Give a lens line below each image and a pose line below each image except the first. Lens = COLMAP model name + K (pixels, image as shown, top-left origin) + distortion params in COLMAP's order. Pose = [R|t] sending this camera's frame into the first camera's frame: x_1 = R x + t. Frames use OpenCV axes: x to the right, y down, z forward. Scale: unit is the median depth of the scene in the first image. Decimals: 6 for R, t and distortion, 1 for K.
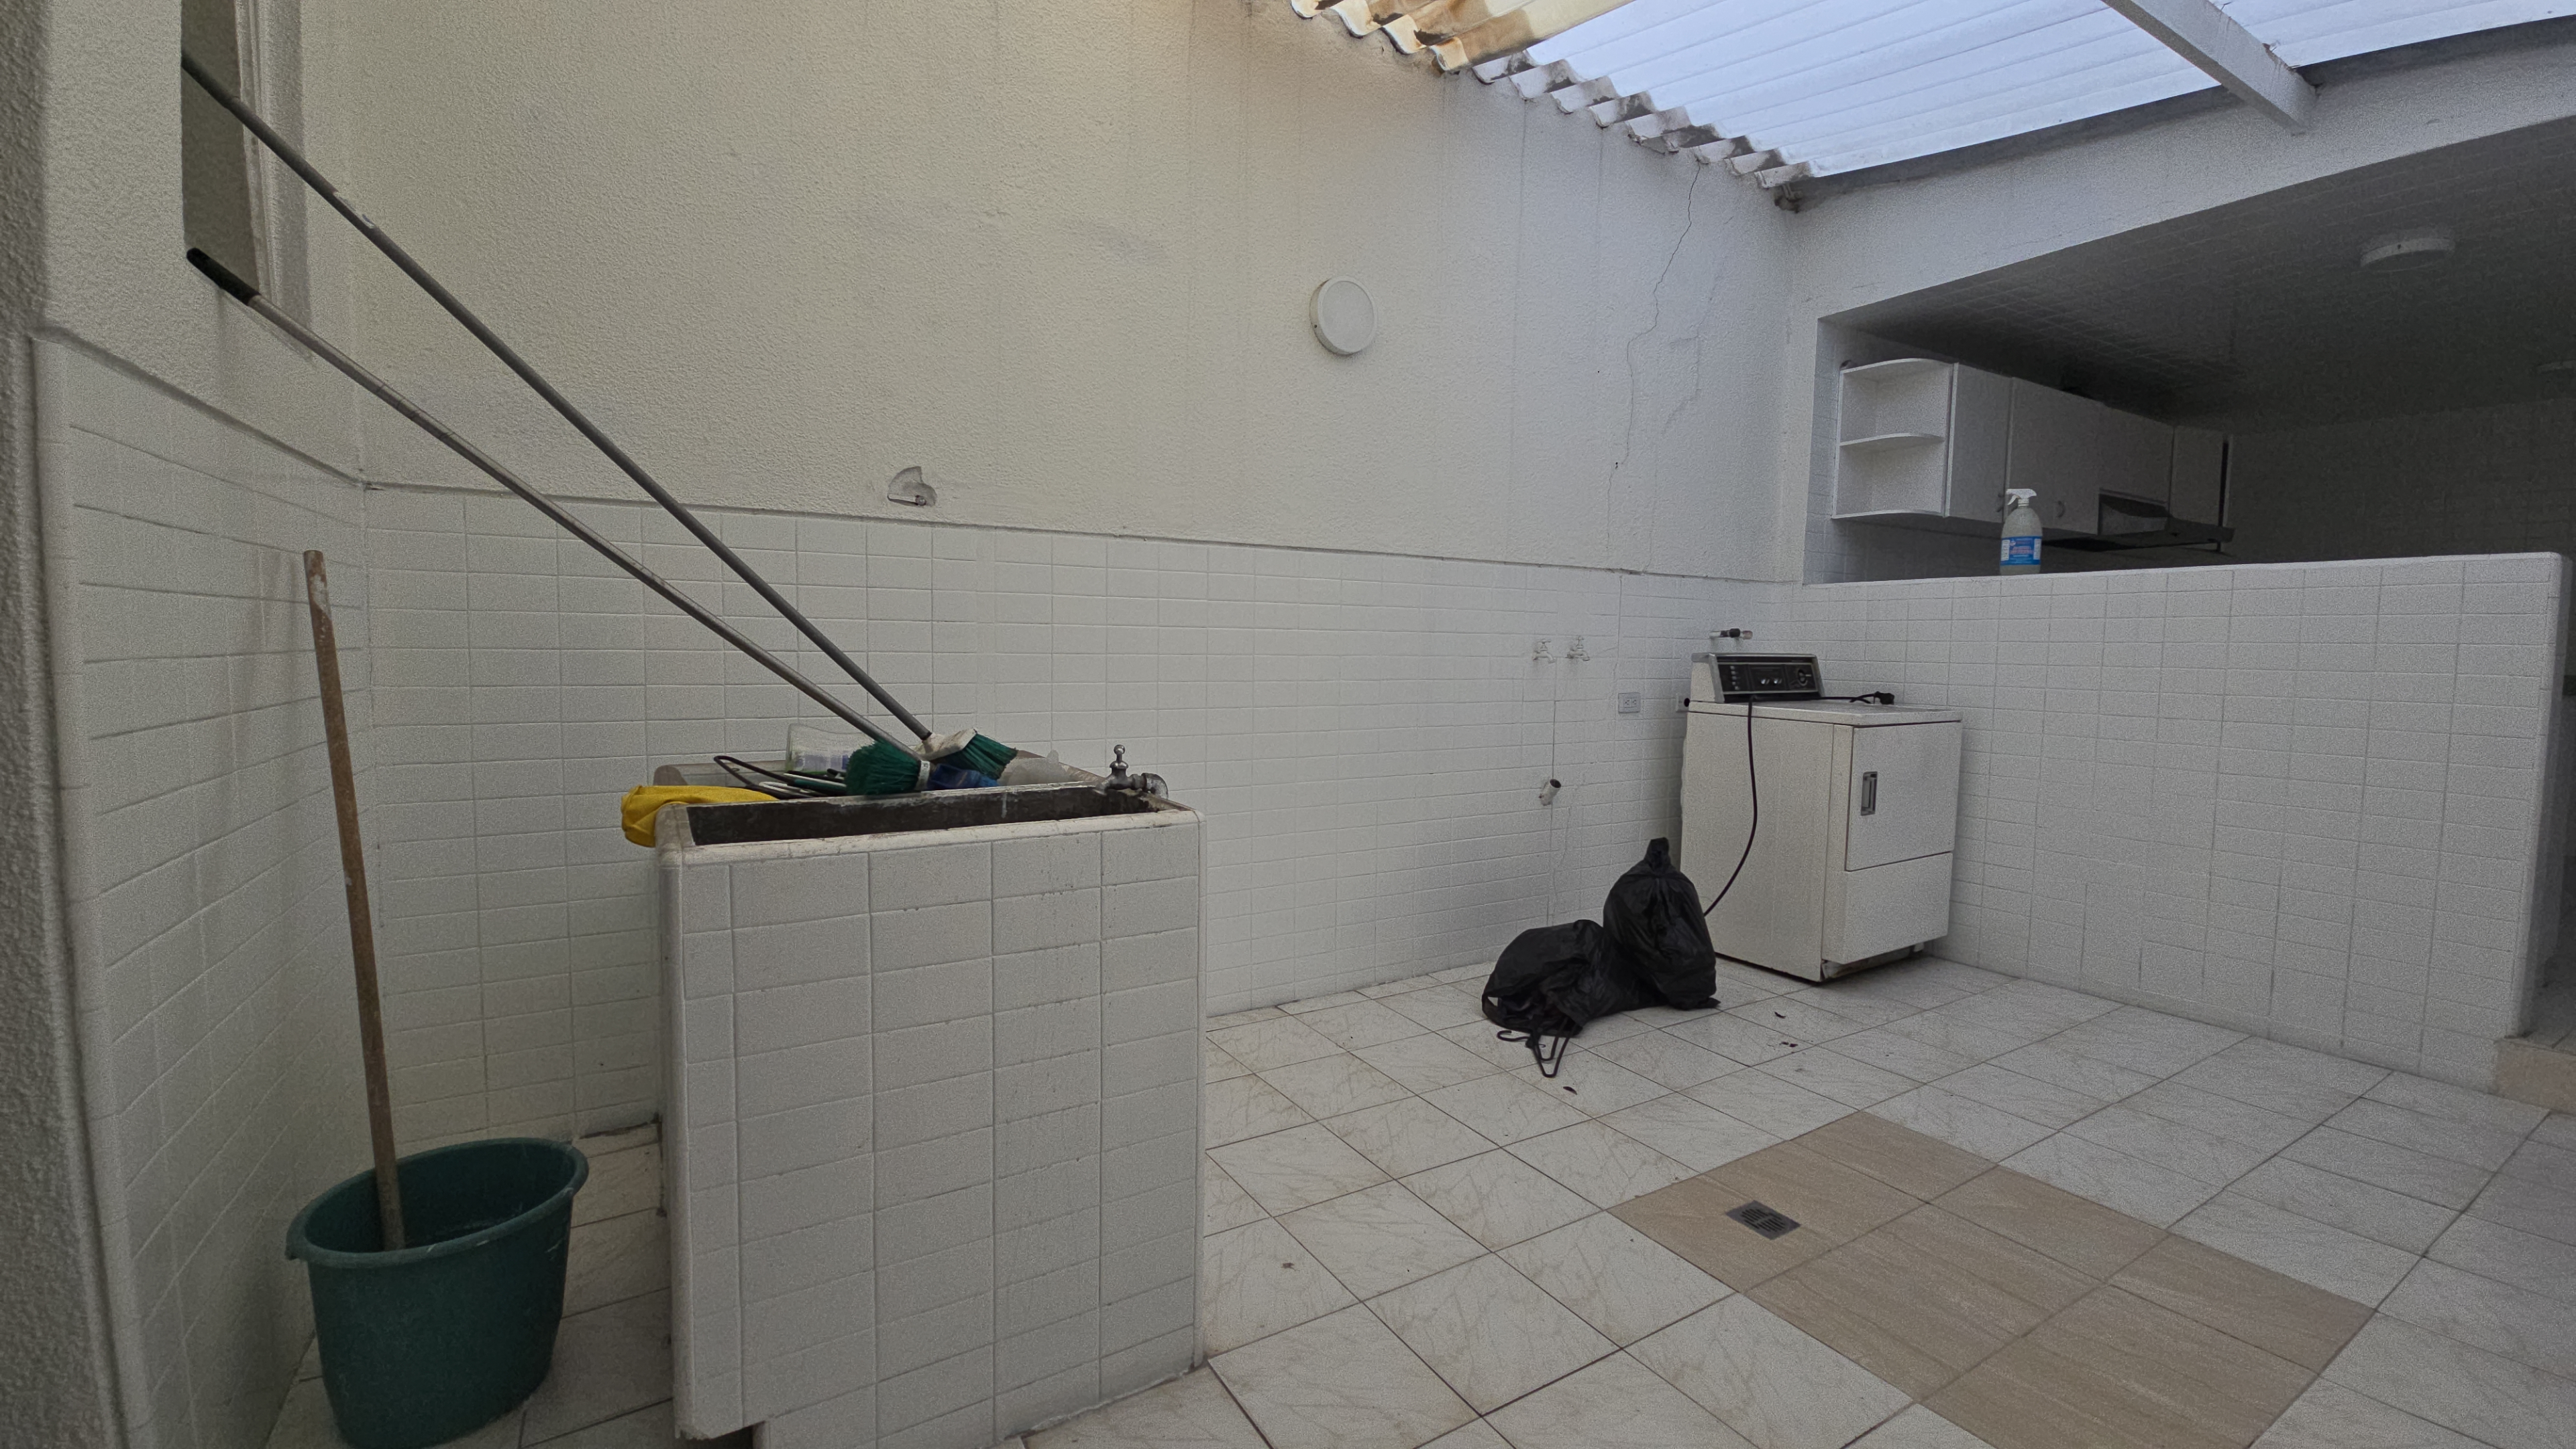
lens RADIAL K [[1044.2, 0, 1248.2], [0, 1044.2, 724.9], [0, 0, 1]] dist [0.003265, -0.002055]
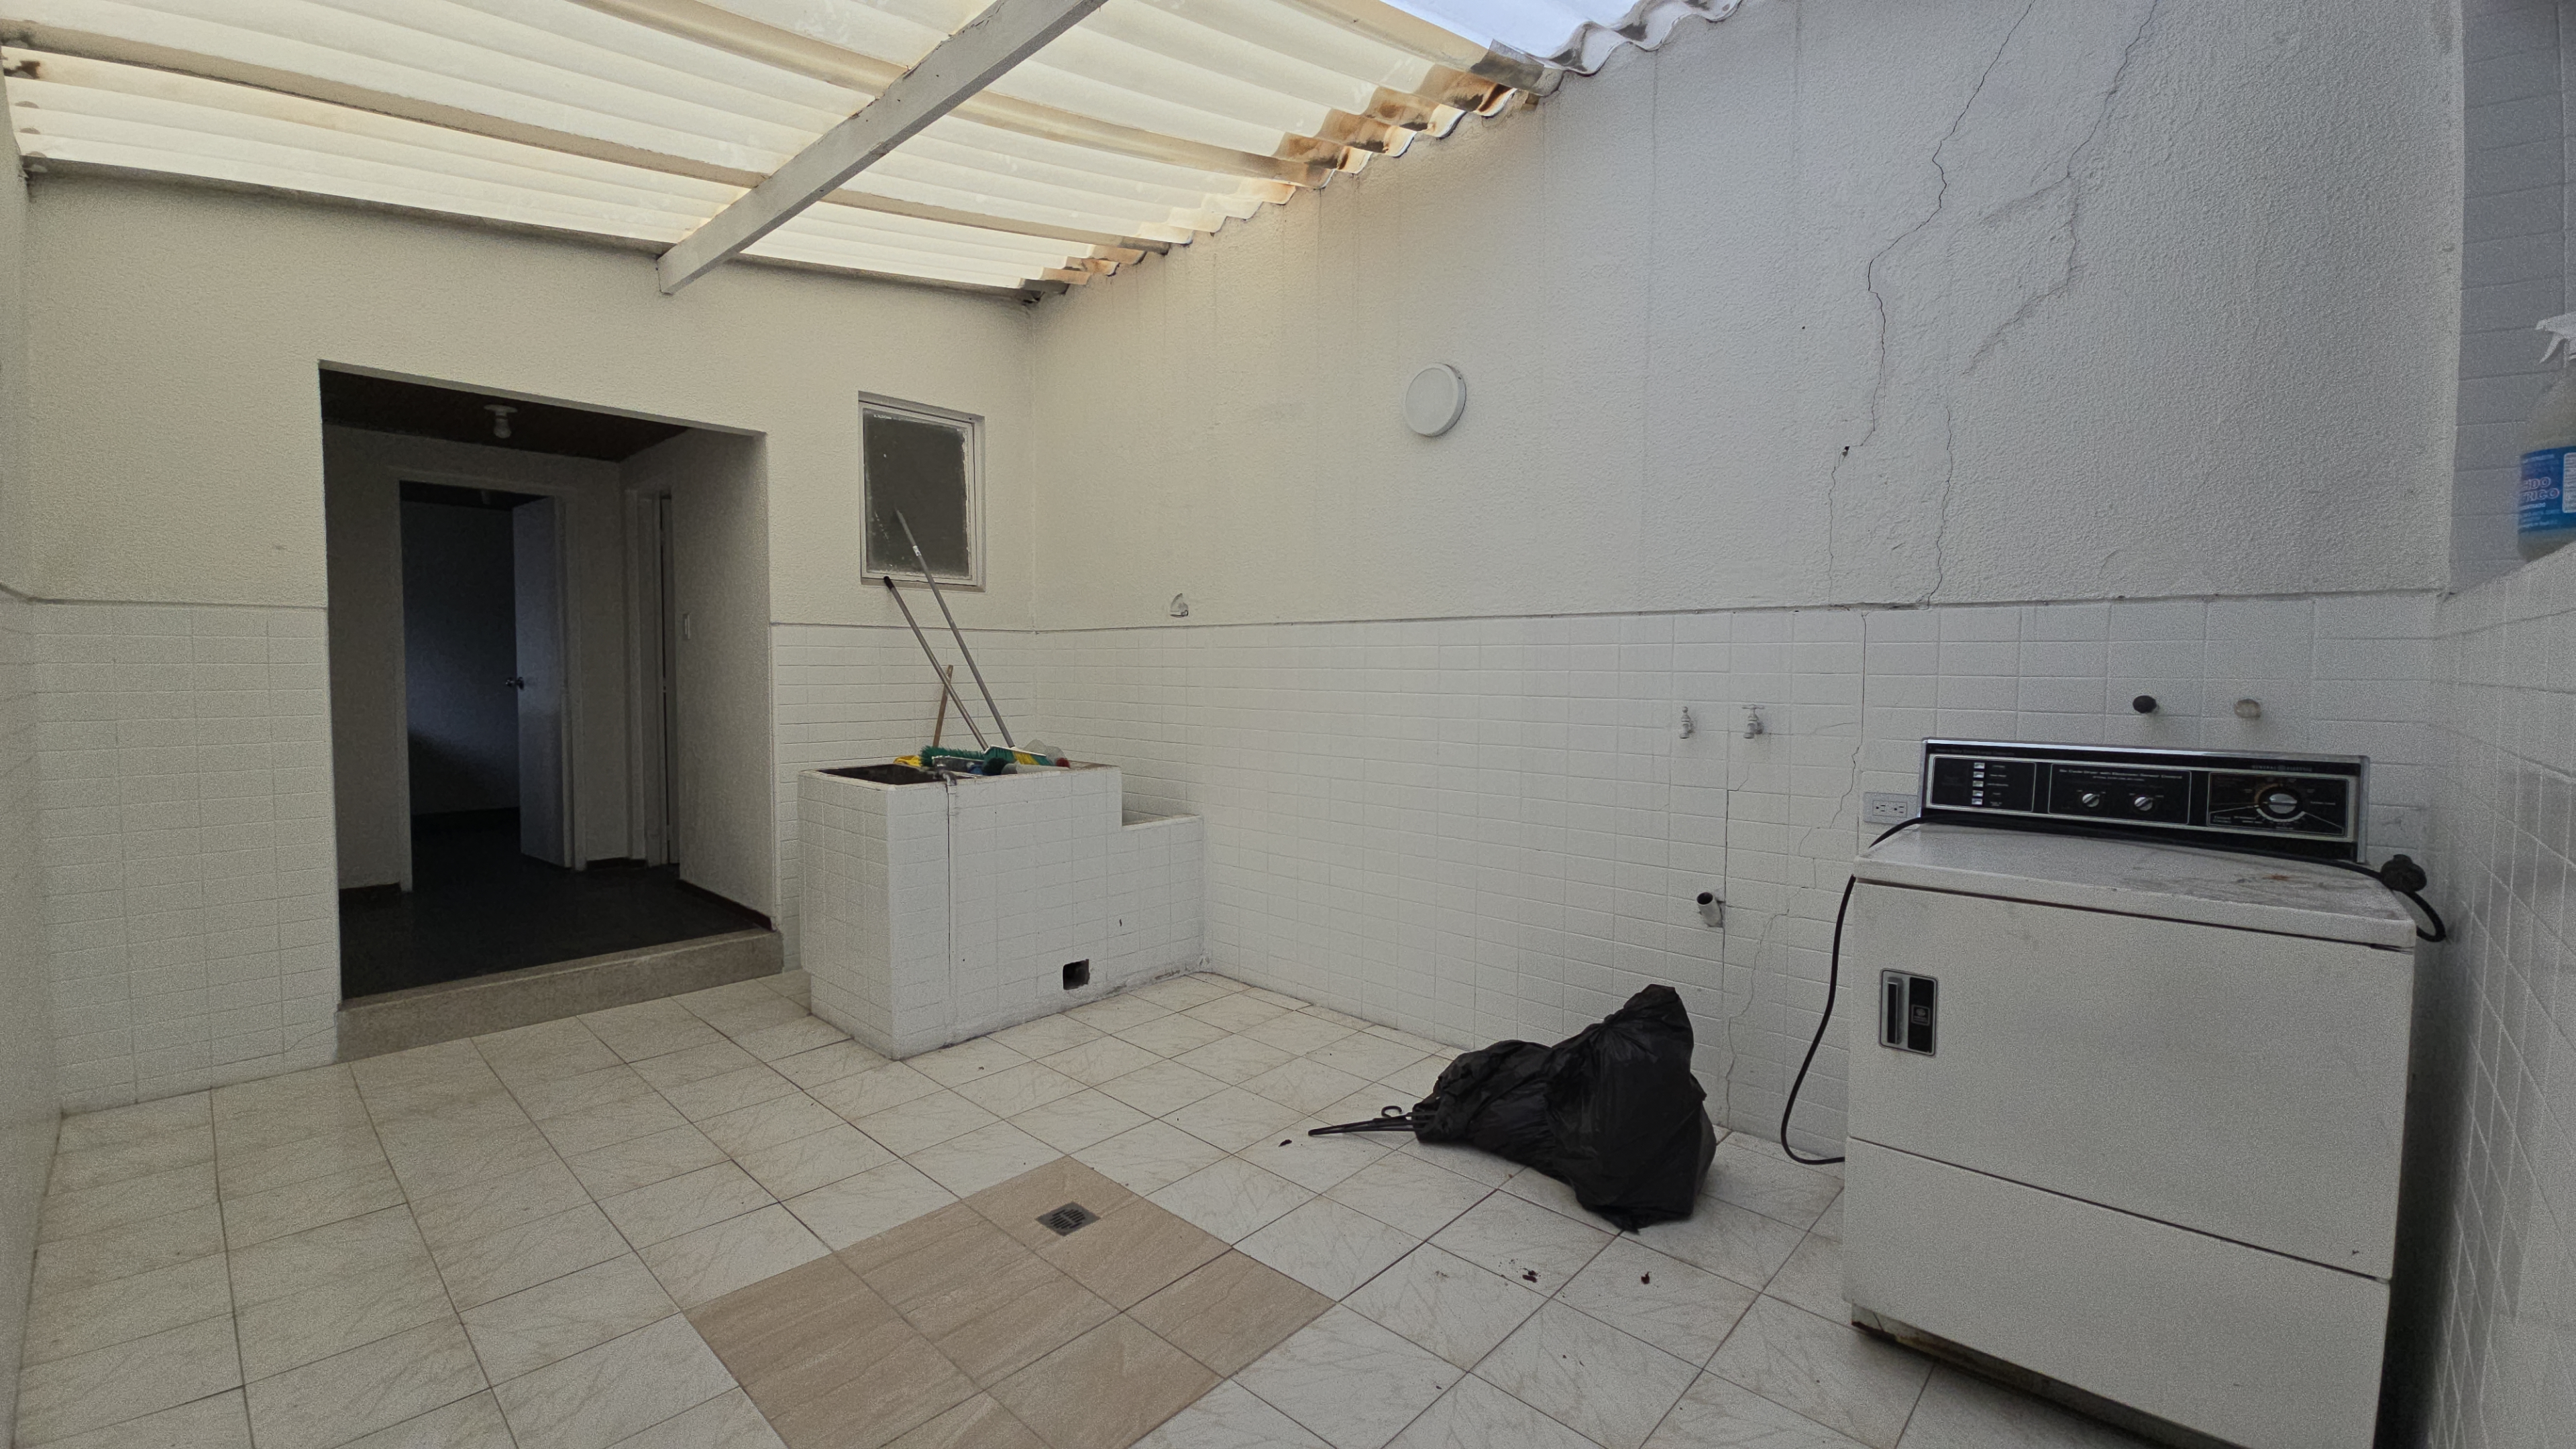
lens RADIAL K [[1044.2, 0, 1292.5], [0, 1044.2, 727.6], [0, 0, 1]] dist [0.003265, -0.002055]
pose [[0.282362, 0.046678, -0.958172, 1.271231], [-0.074986, 0.996833, 0.026463, -0.088755], [0.956373, 0.064378, 0.284968, 0.677565]]
